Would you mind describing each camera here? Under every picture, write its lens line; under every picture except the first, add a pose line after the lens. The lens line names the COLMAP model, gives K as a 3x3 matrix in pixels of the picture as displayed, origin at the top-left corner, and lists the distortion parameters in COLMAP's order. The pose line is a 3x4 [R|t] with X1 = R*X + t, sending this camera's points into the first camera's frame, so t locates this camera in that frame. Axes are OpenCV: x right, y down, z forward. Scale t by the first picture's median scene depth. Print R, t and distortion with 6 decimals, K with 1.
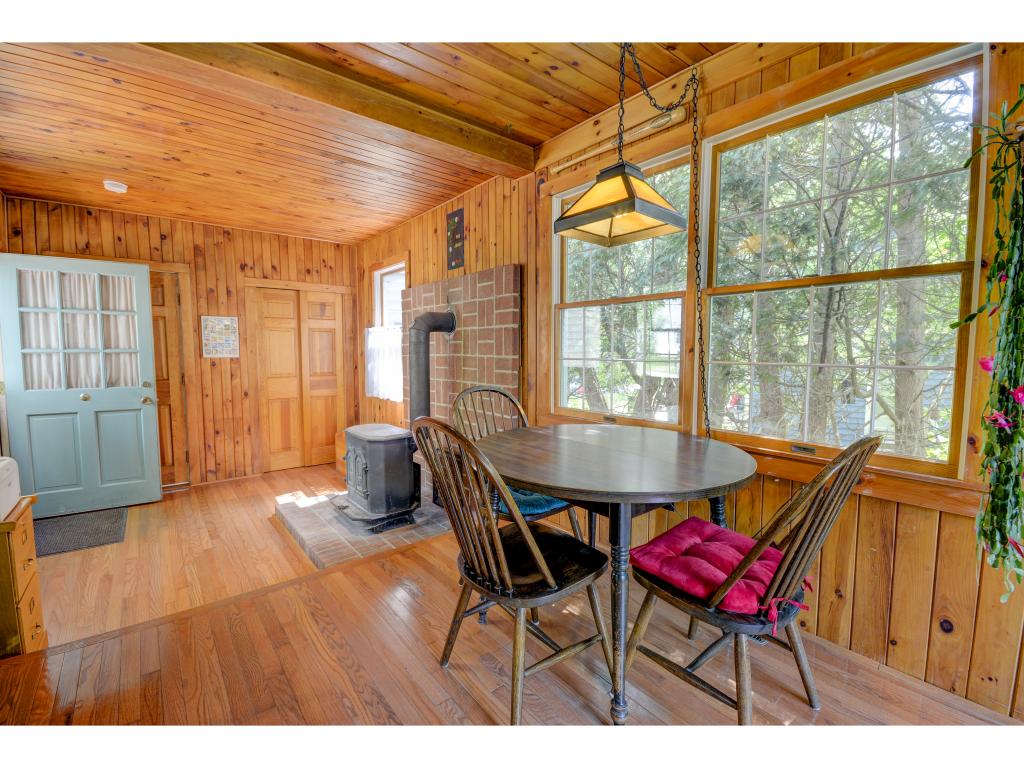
lens RADIAL K [[454.8, 0, 510.3], [0, 454.8, 381.9], [0, 0, 1]] dist [-0.002076, -0.000230]
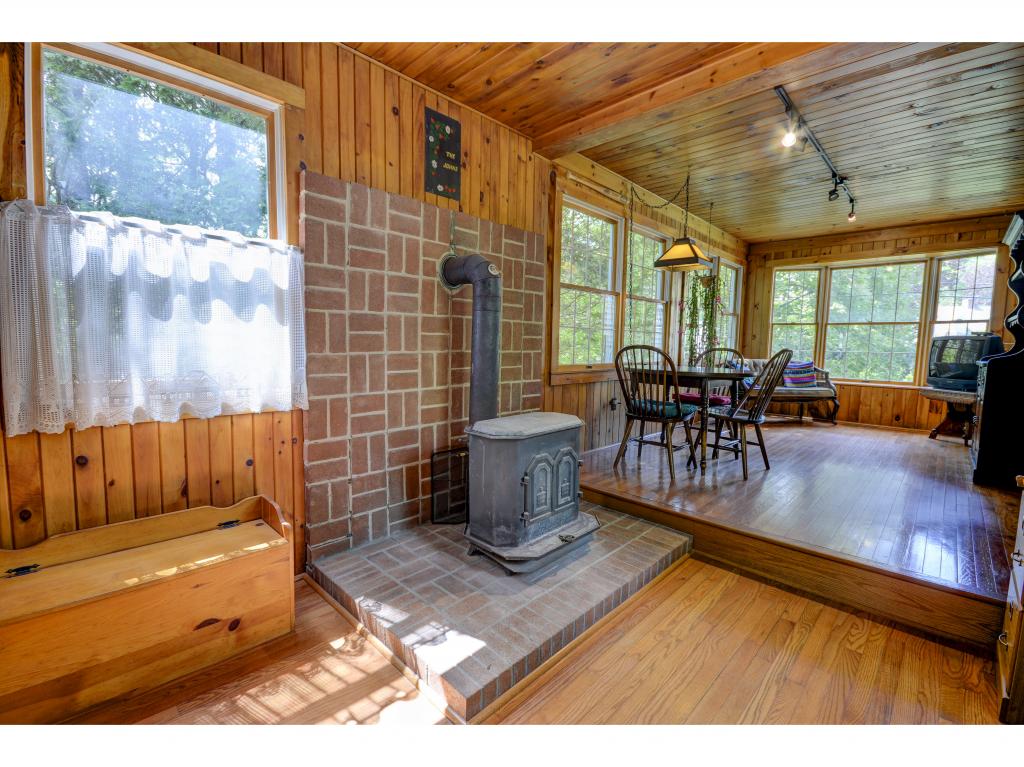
lens RADIAL K [[454.8, 0, 510.3], [0, 454.8, 381.4], [0, 0, 1]] dist [-0.002076, -0.000230]
pose [[-0.131448, -0.090756, 0.987160, -0.914611], [0.053098, 0.993726, 0.098430, -0.024062], [-0.989900, 0.065354, -0.125804, 1.052453]]
